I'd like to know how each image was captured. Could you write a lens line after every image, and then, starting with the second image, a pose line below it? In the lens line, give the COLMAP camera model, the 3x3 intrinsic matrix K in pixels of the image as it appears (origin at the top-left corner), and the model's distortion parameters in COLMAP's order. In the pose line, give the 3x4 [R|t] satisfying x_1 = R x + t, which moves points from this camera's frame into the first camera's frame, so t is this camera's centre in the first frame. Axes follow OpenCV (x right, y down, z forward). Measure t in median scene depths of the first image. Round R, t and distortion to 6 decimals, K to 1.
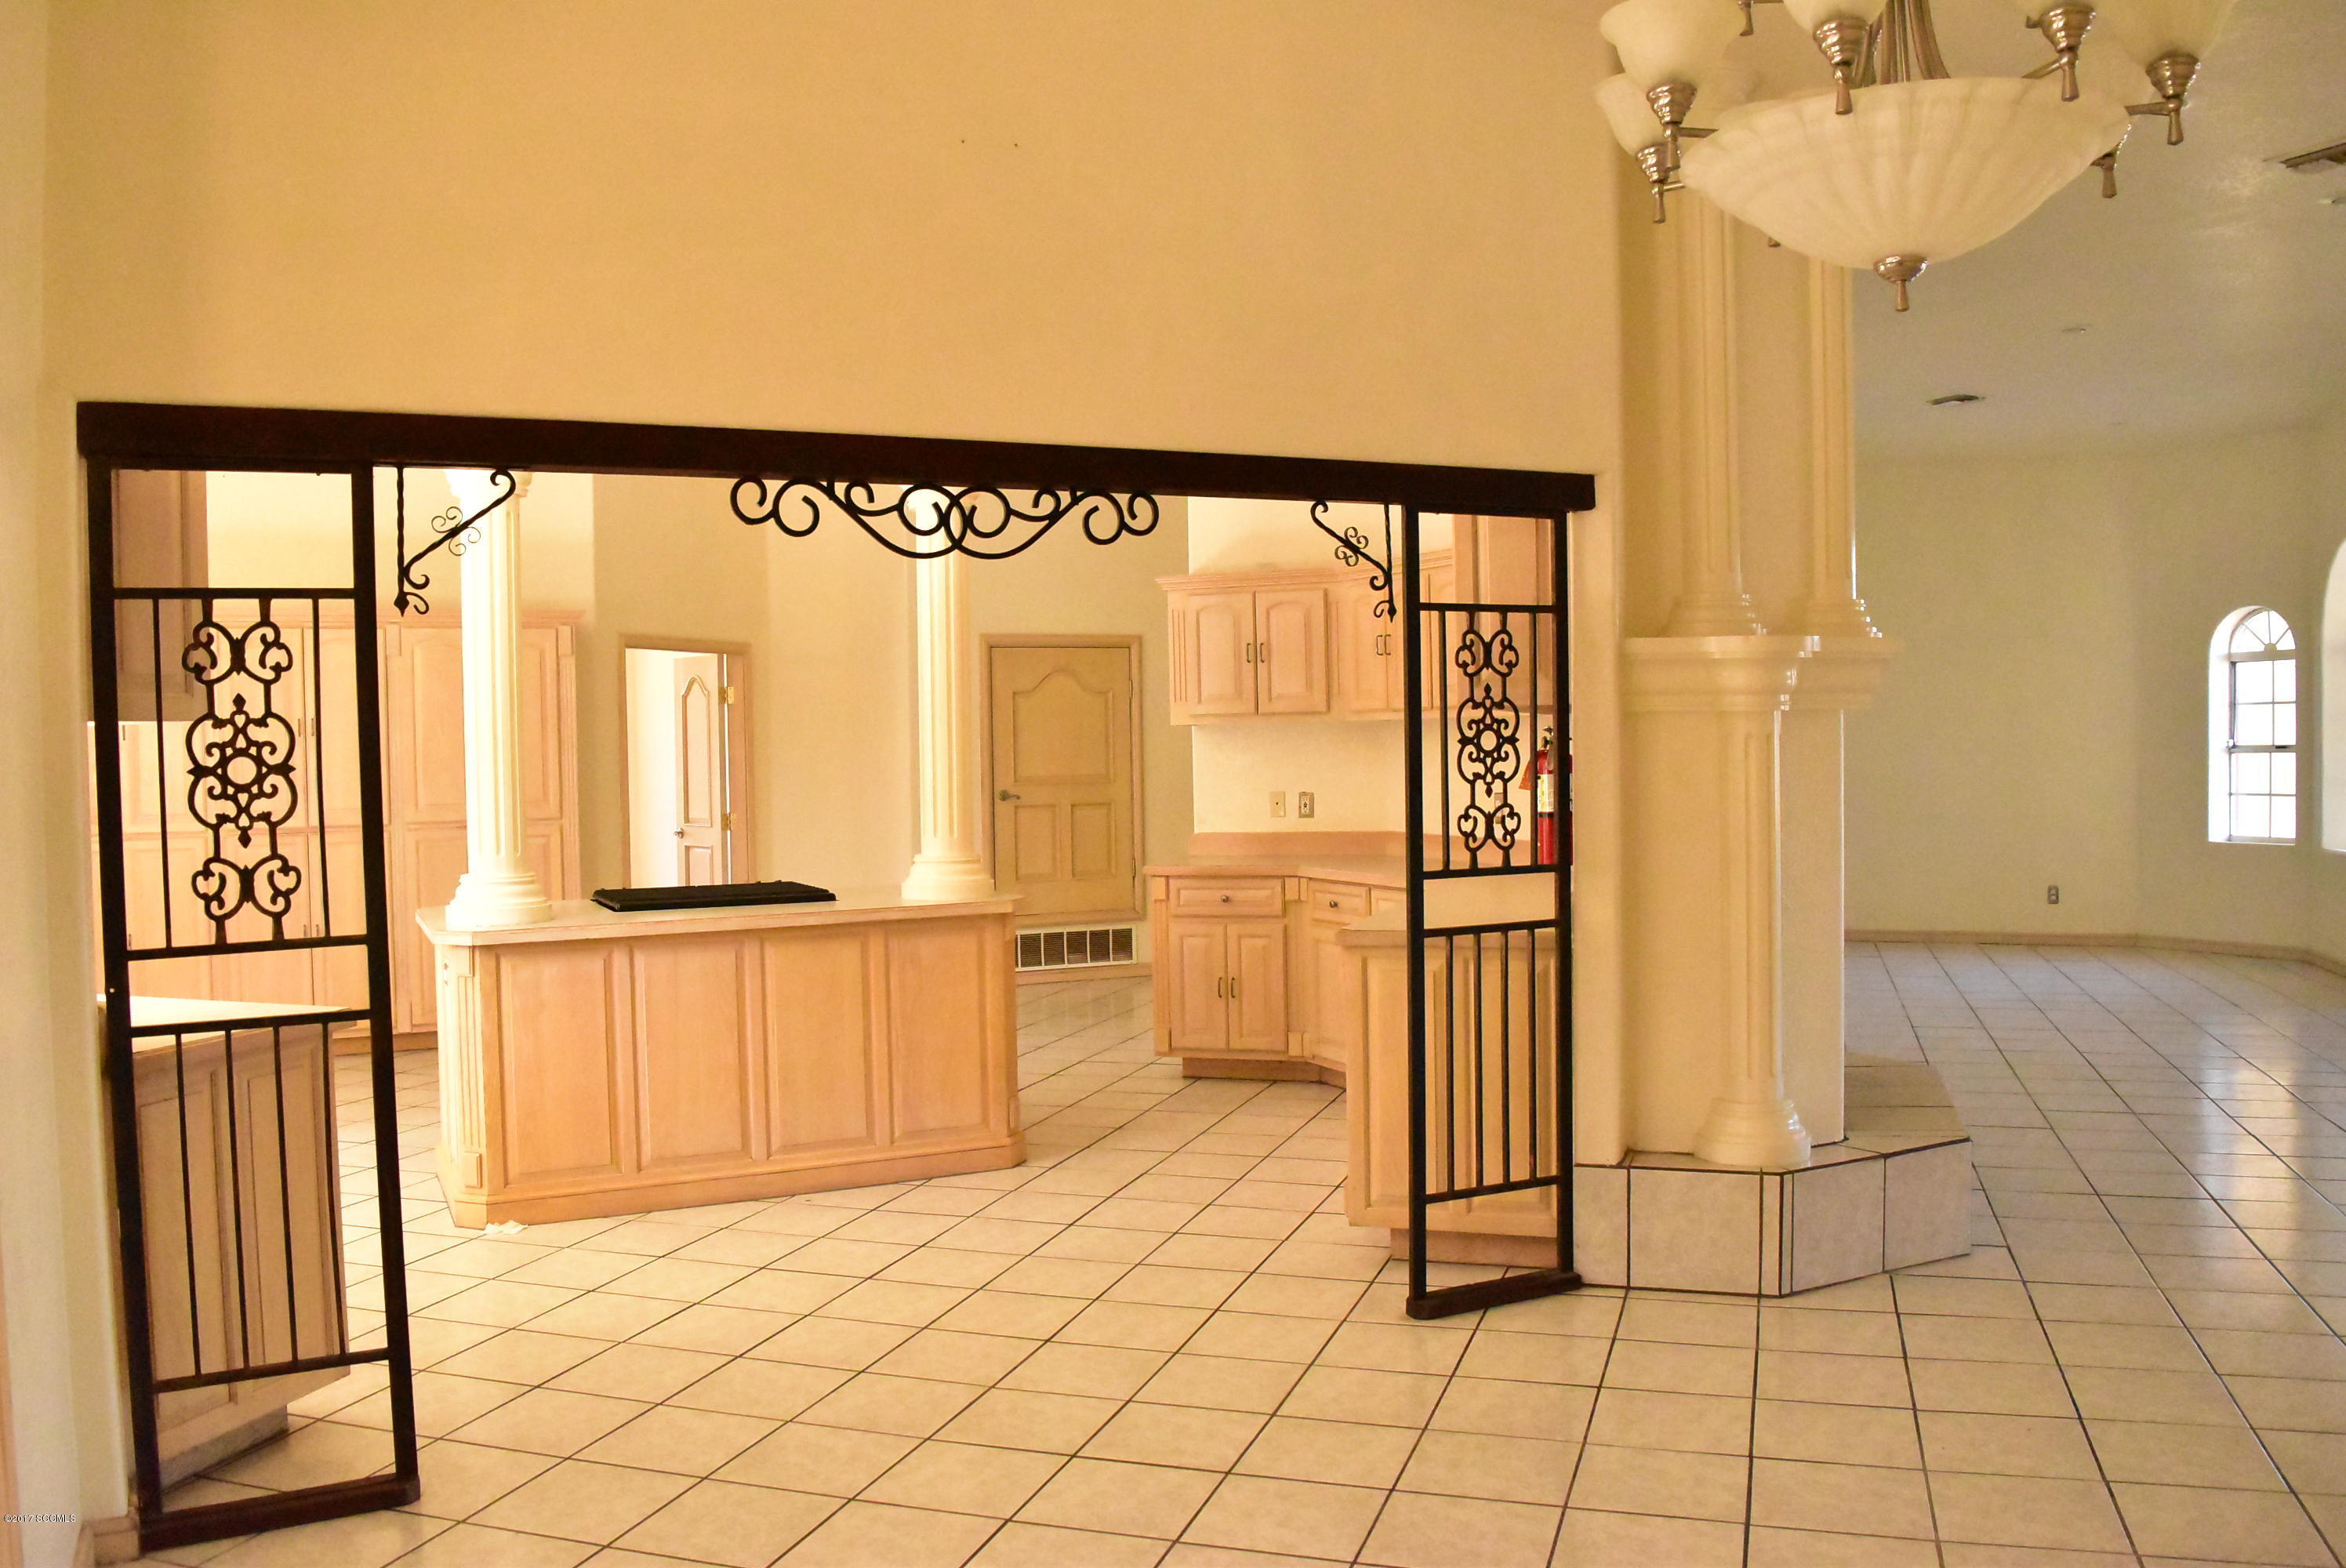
lens RADIAL K [[1892.8, 0, 1203.4], [0, 1892.8, 787.5], [0, 0, 1]] dist [-0.059857, -0.009697]
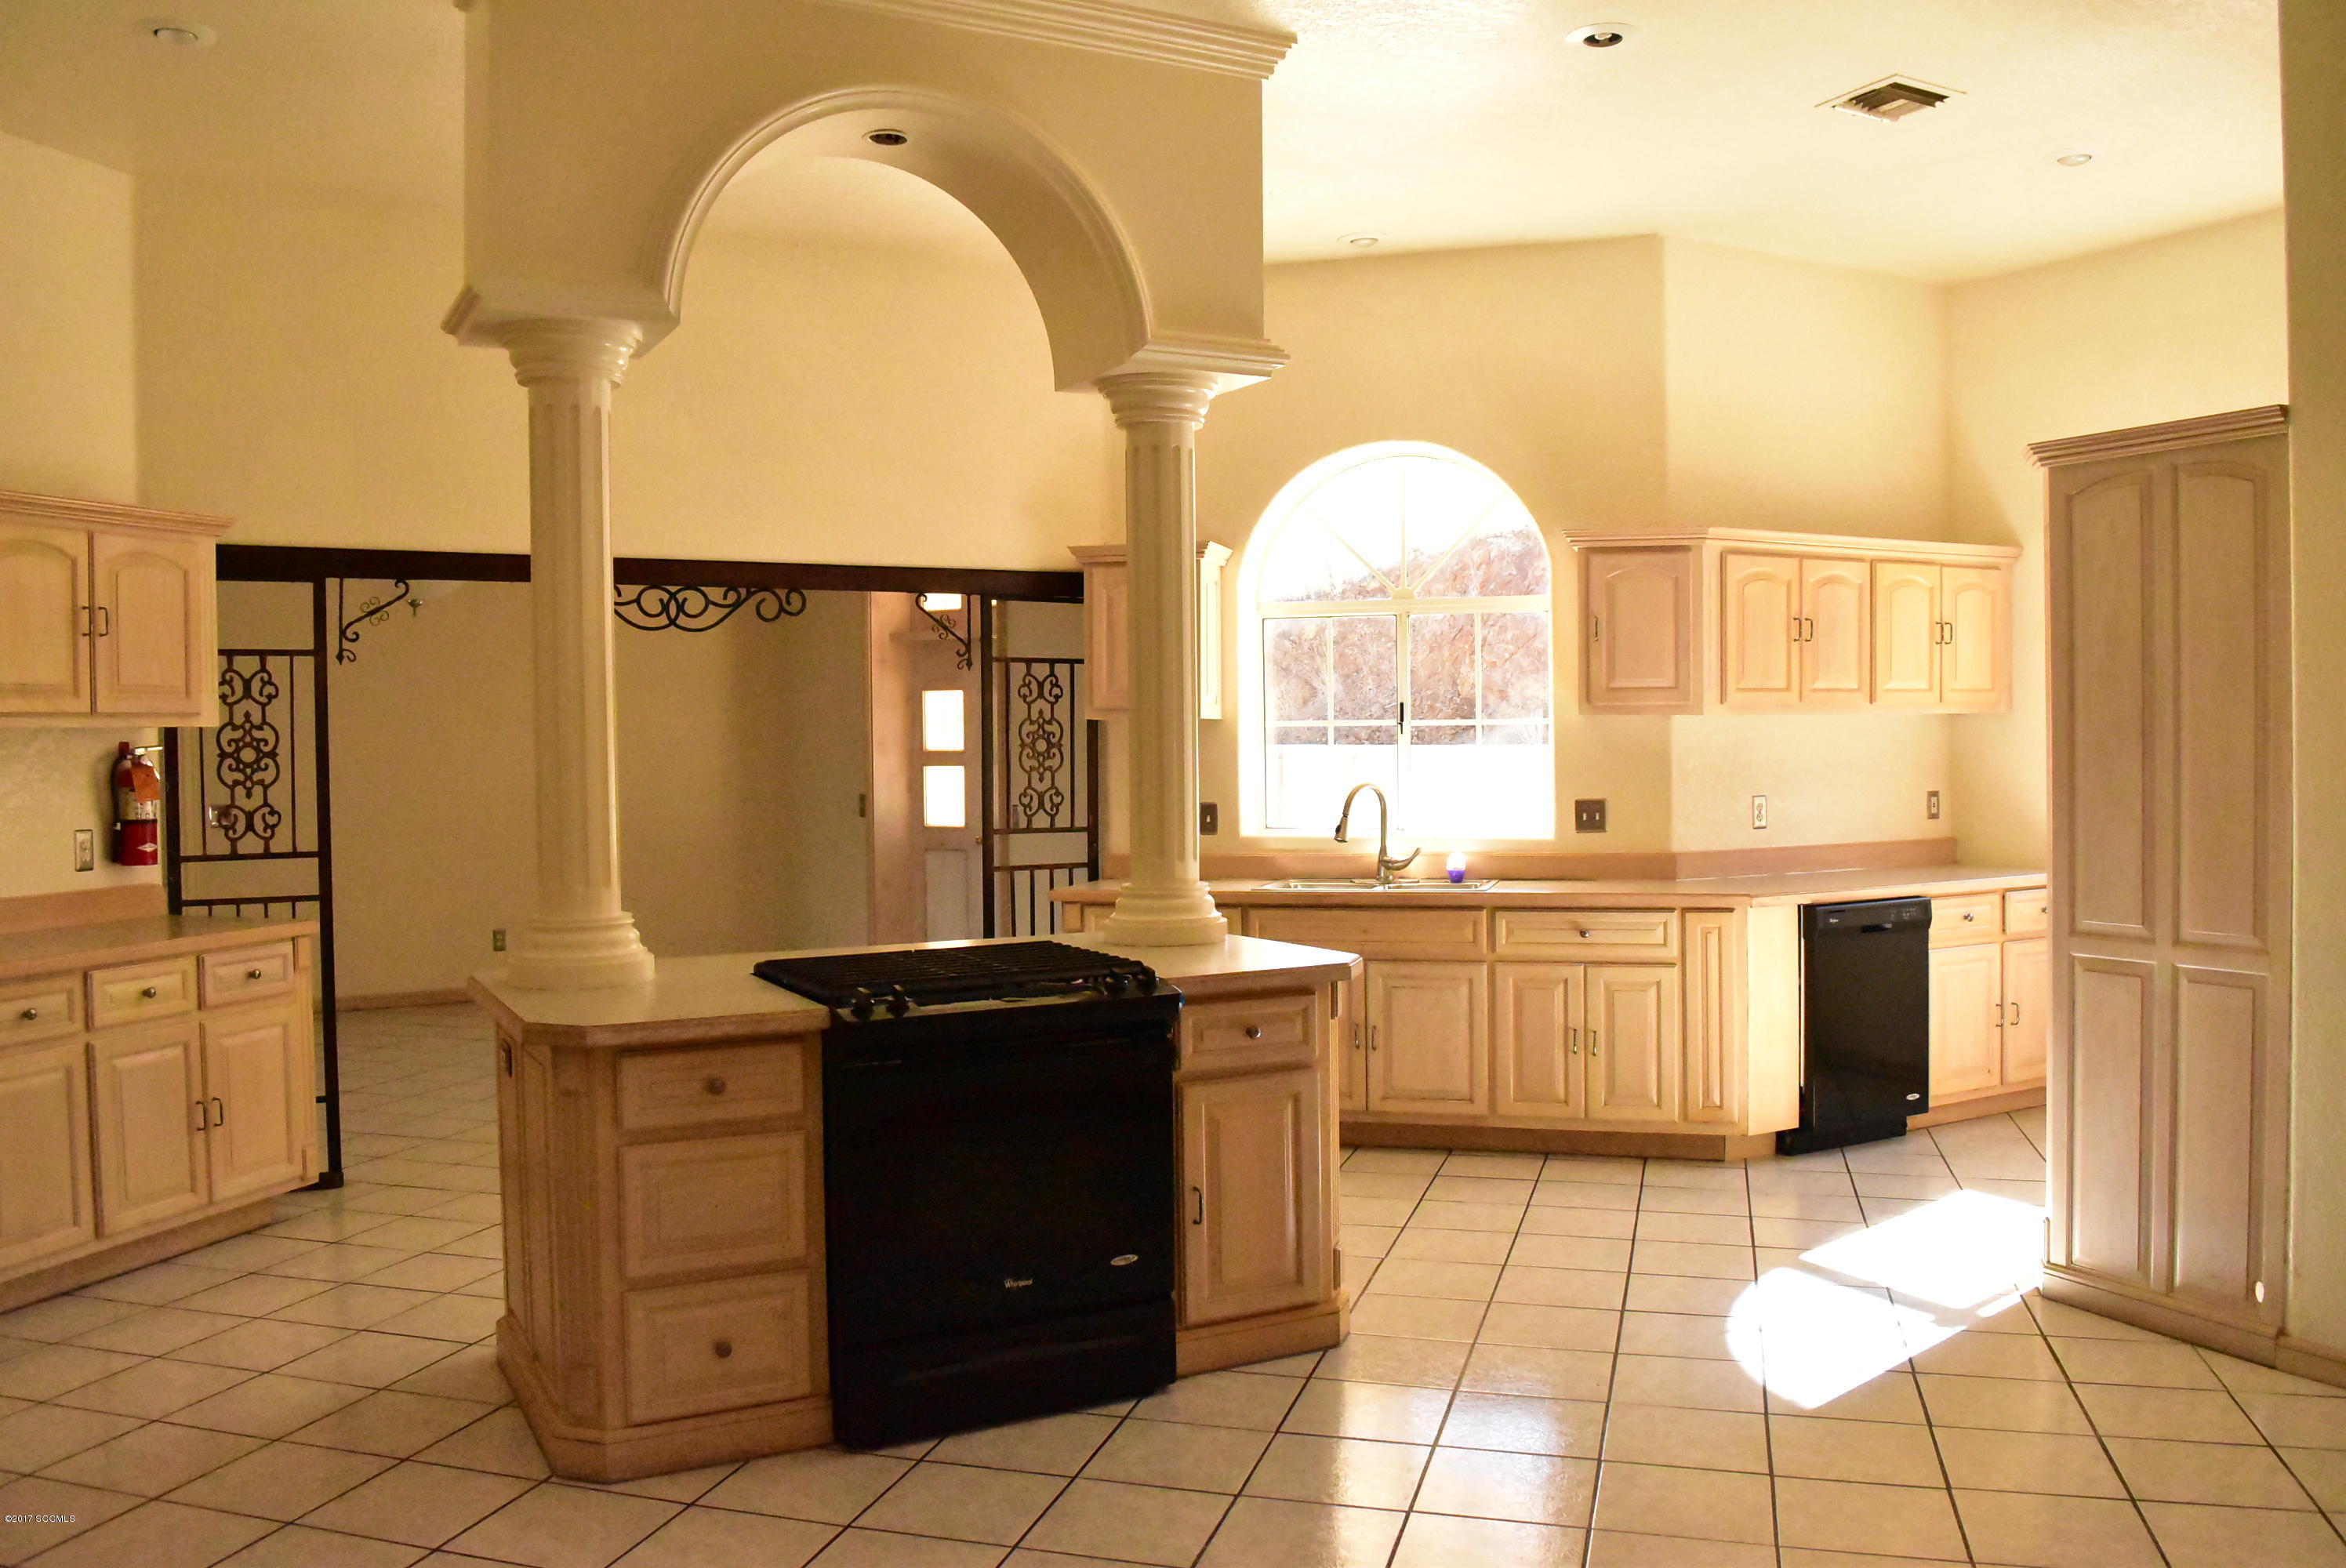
lens RADIAL K [[1892.8, 0, 1152.2], [0, 1892.8, 775.8], [0, 0, 1]] dist [-0.059857, -0.009697]
pose [[0.999950, 0.009916, 0.001062, 0.257363], [-0.009906, 0.999904, -0.009649, 0.014816], [-0.001157, 0.009638, 0.999953, -0.585778]]
